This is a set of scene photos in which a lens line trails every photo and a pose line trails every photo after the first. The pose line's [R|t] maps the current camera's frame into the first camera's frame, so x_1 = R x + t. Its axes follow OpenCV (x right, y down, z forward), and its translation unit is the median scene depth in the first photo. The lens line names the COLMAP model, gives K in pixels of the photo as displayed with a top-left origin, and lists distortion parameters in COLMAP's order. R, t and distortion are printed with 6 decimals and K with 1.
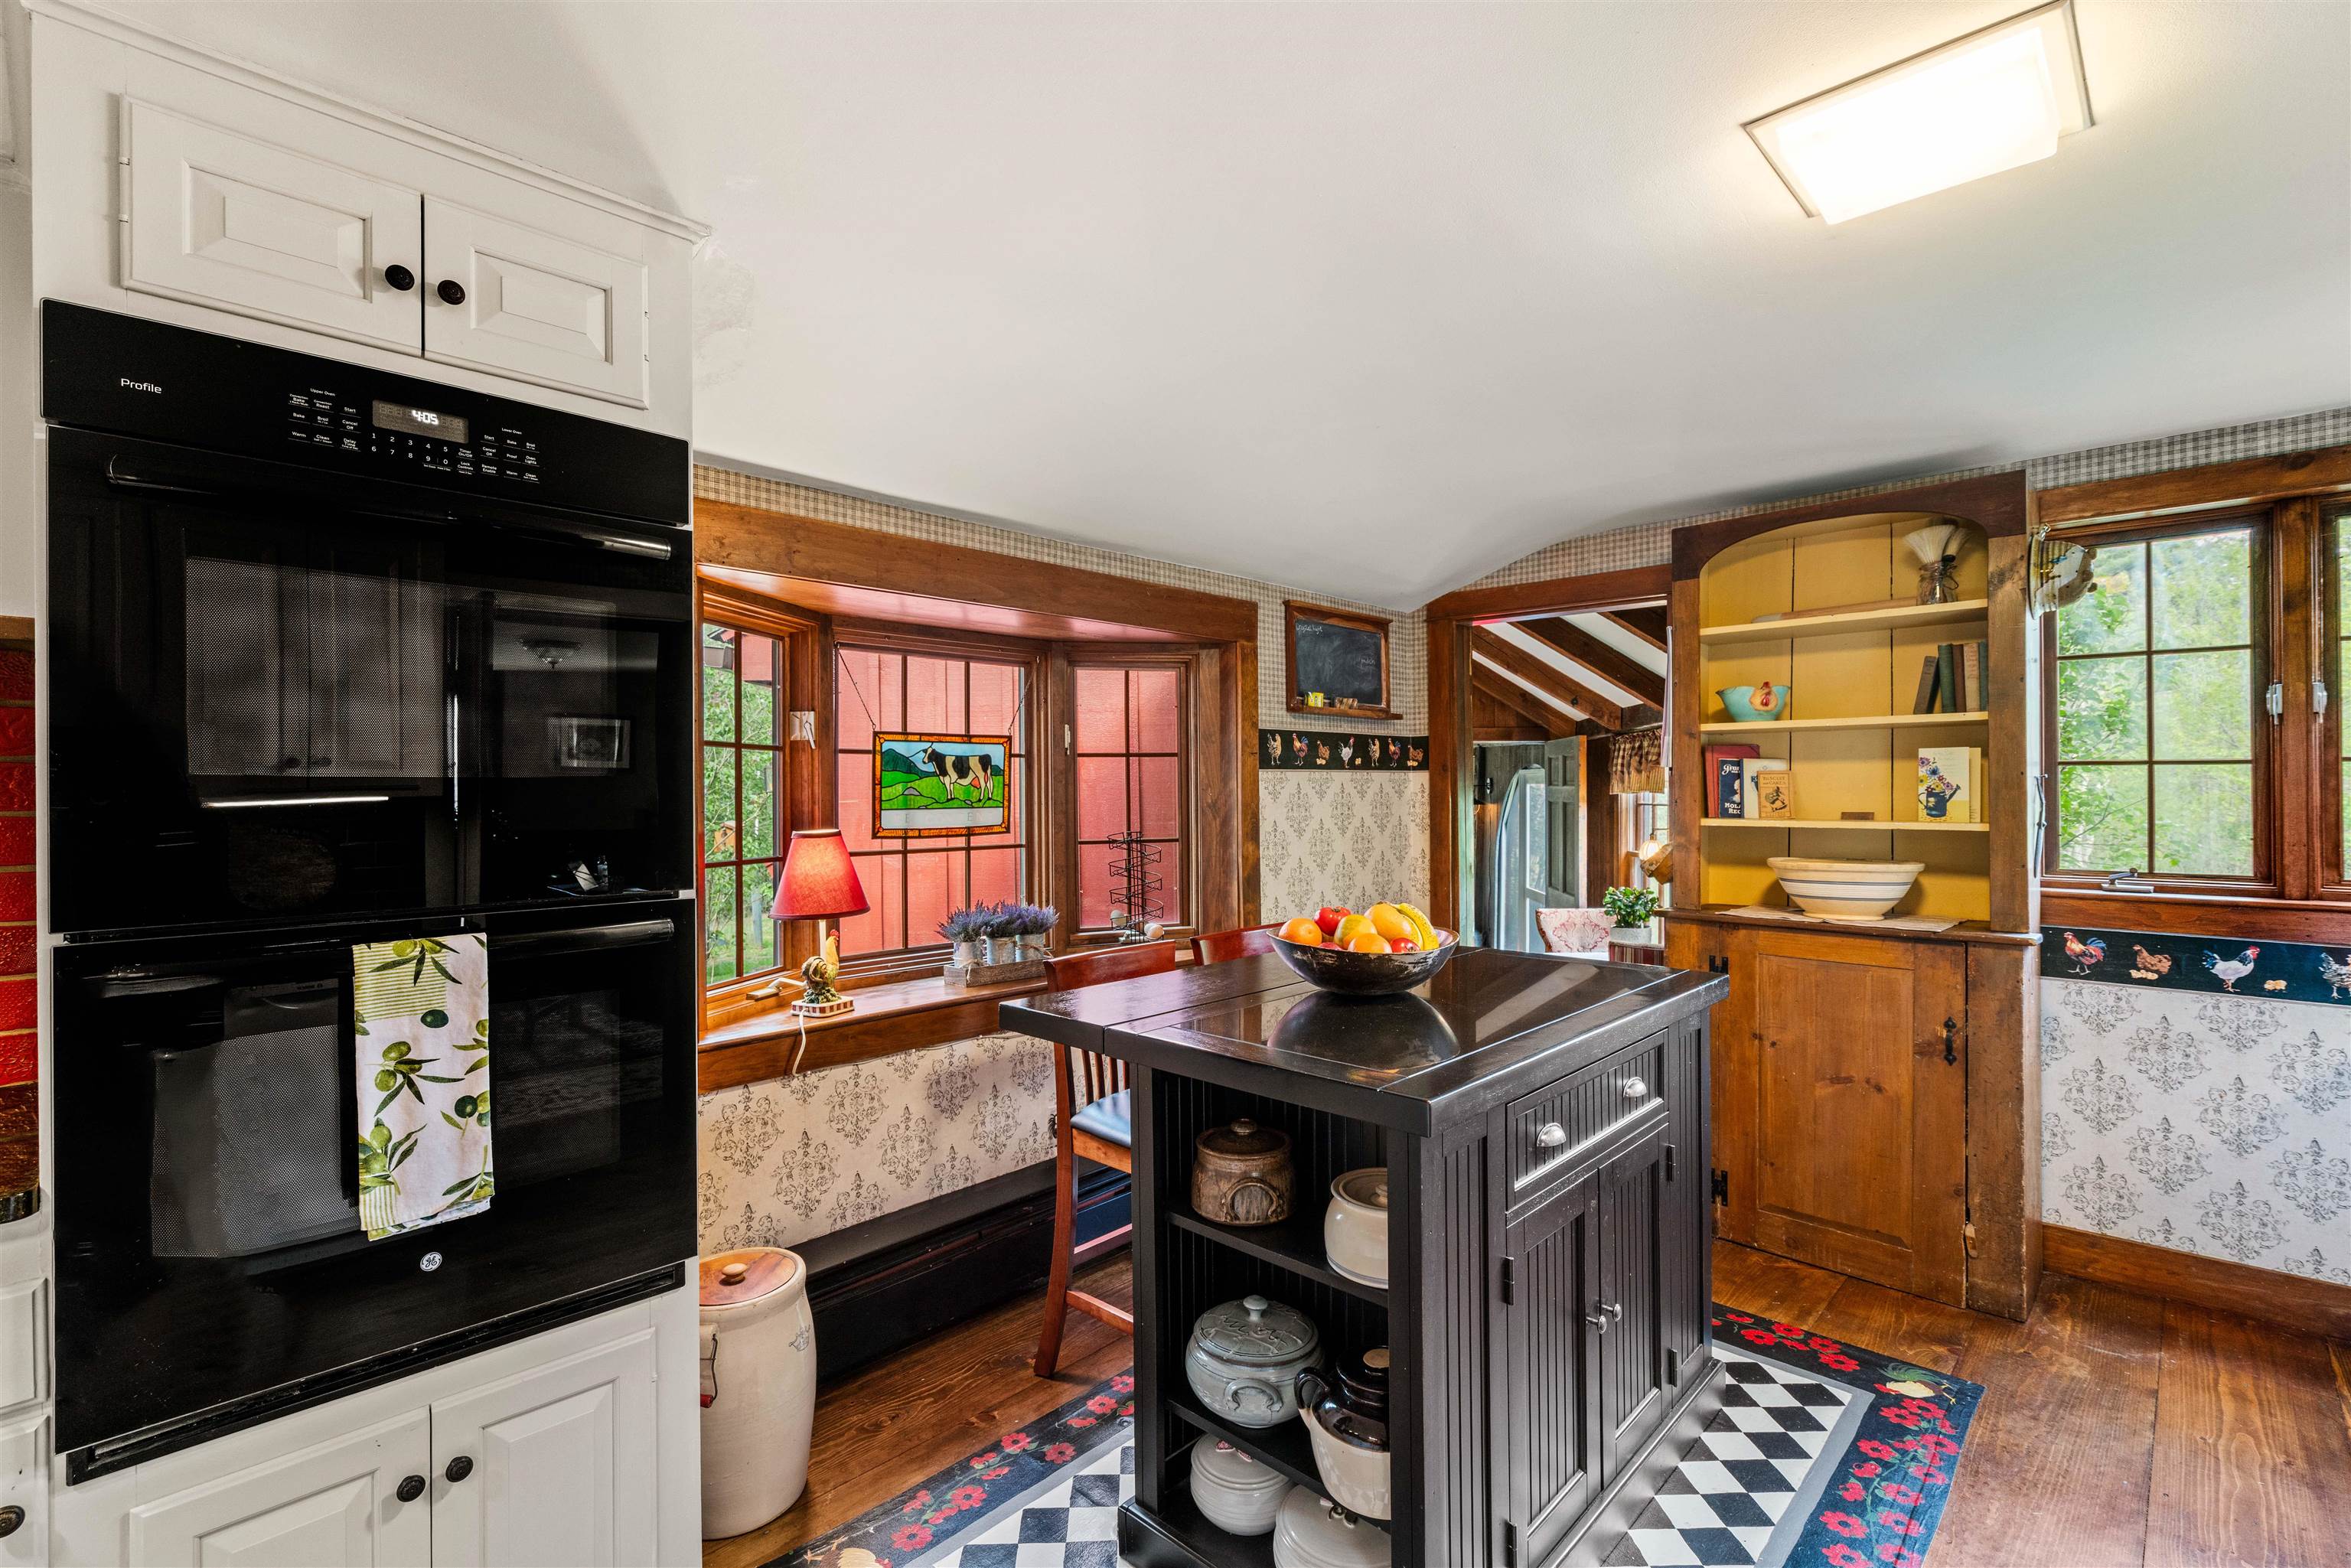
lens RADIAL K [[1054.7, 0, 1166.2], [0, 1054.7, 793.6], [0, 0, 1]] dist [-0.011989, 0.001460]
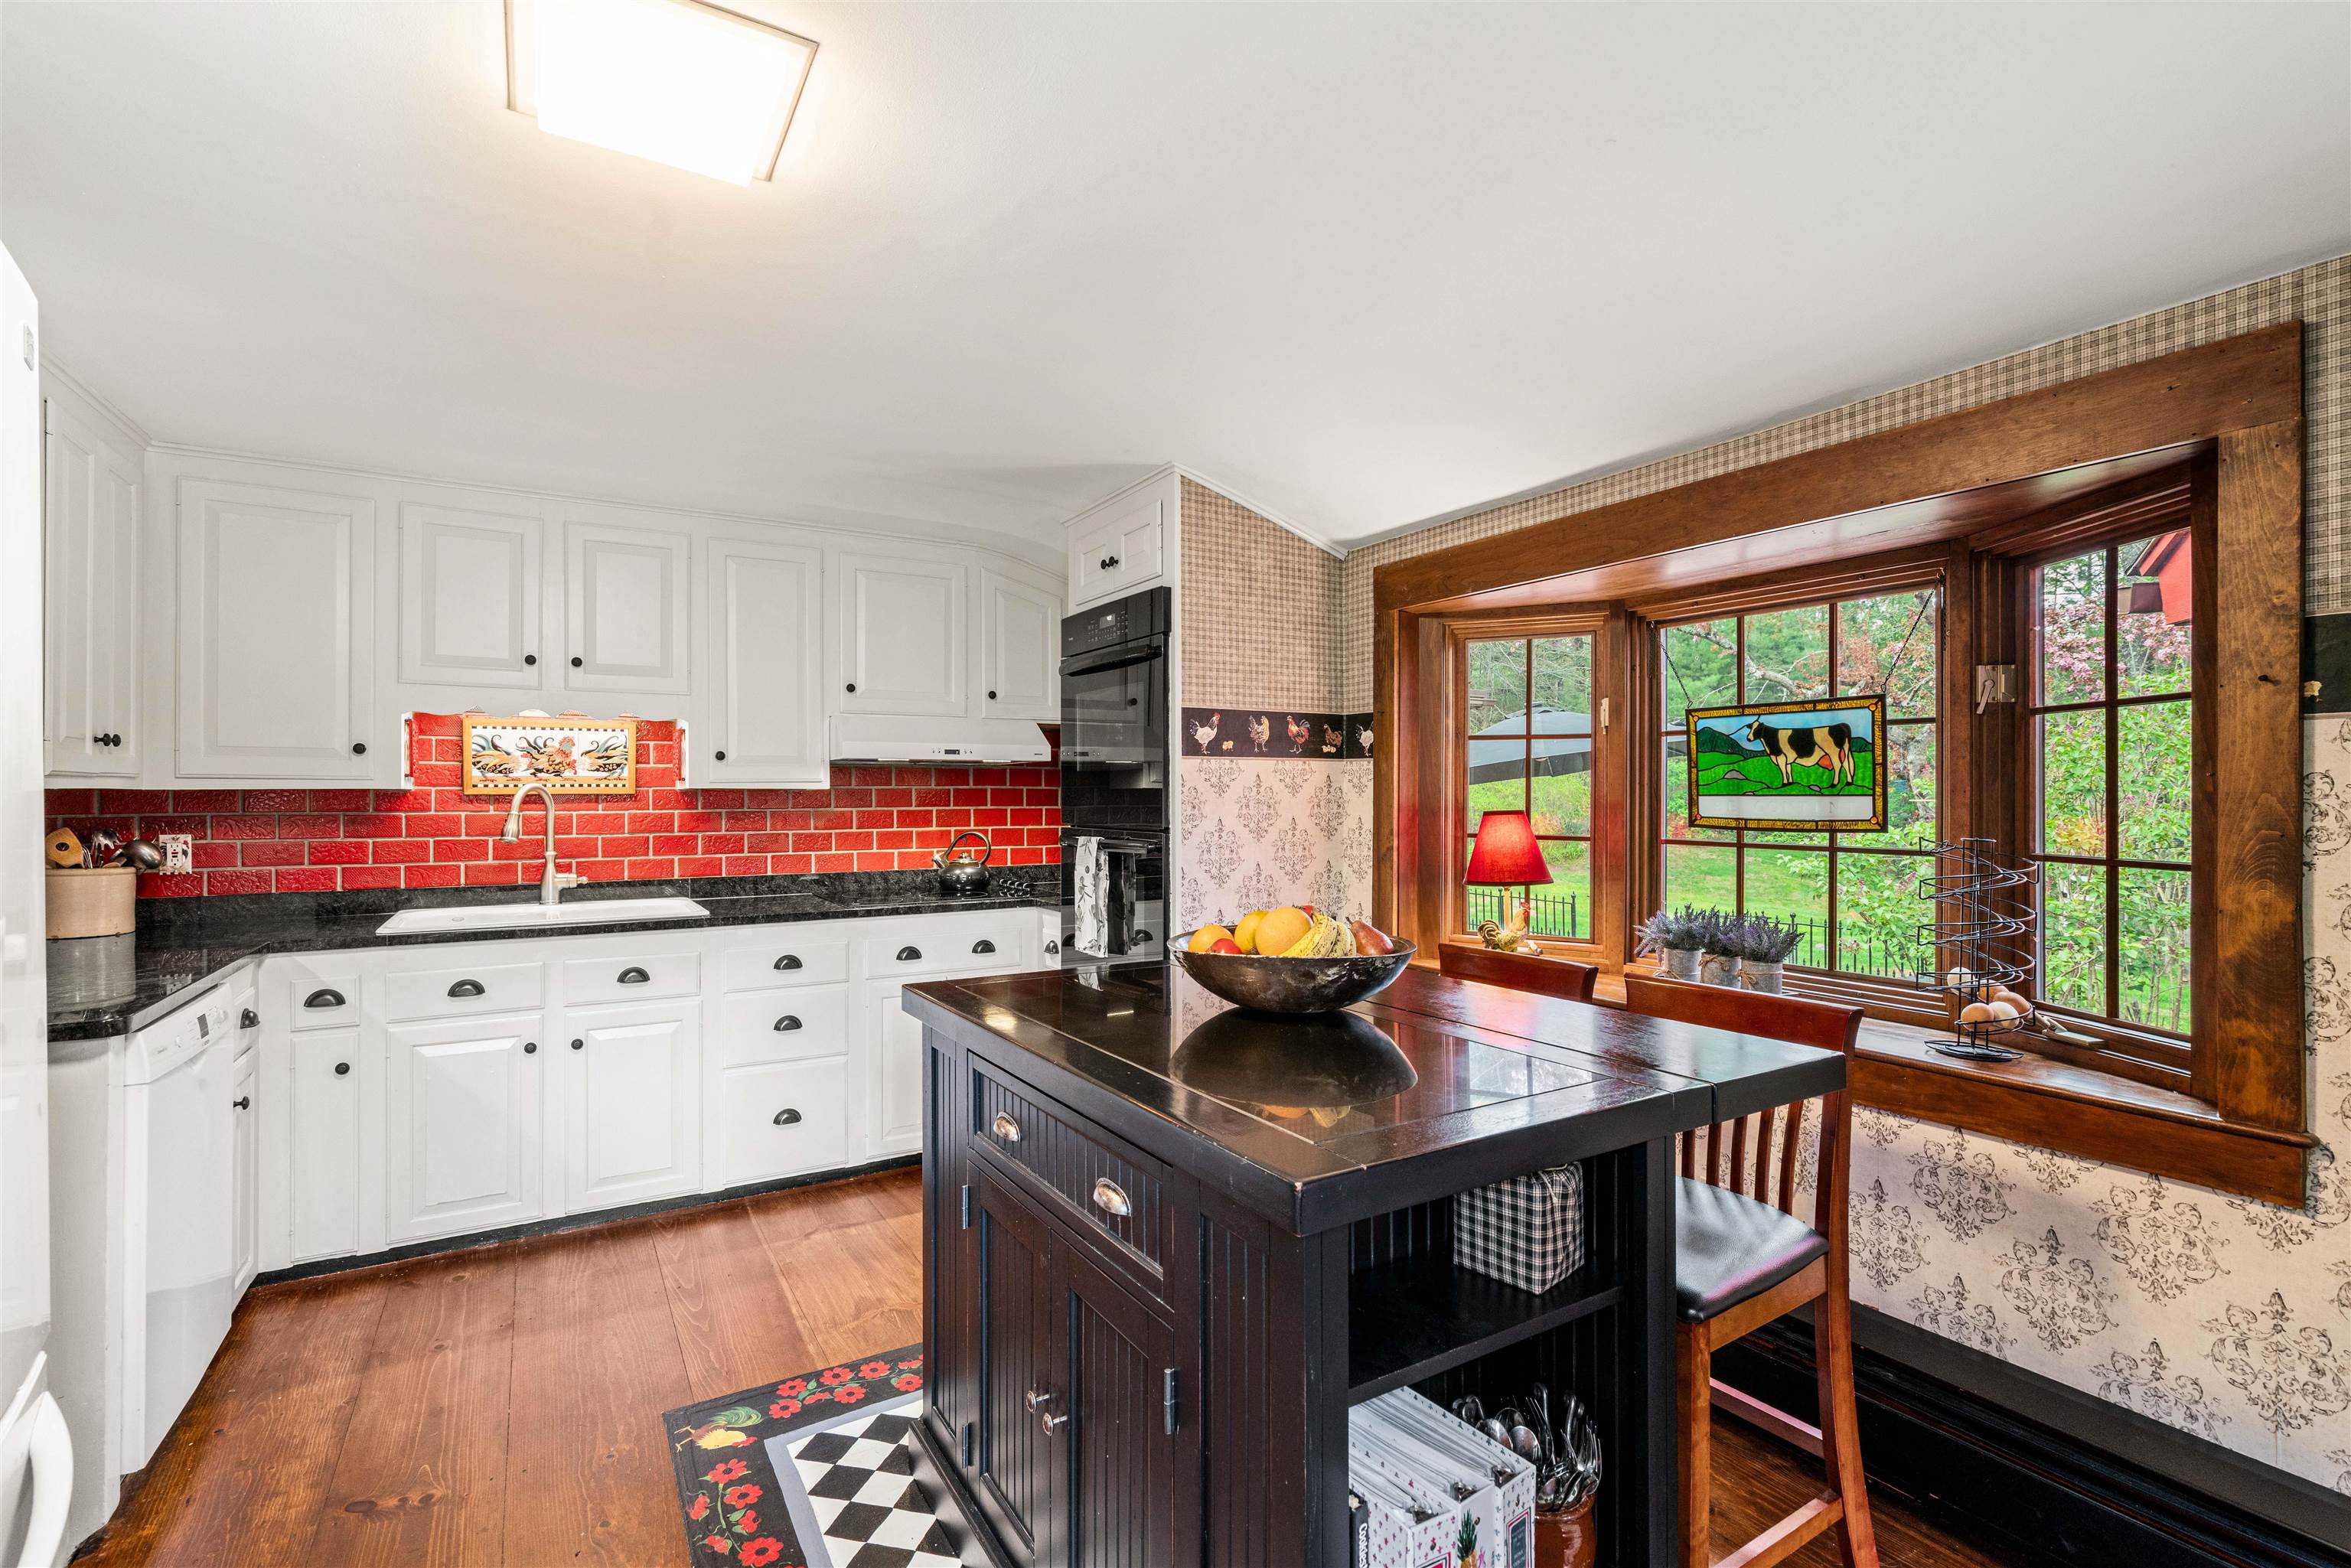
lens RADIAL K [[1054.7, 0, 1129.0], [0, 1054.7, 791.6], [0, 0, 1]] dist [-0.011989, 0.001460]
pose [[-0.274392, 0.012502, -0.961537, 0.697329], [0.008325, 0.999909, 0.010625, -0.001560], [0.961582, -0.005090, -0.274471, 0.748769]]
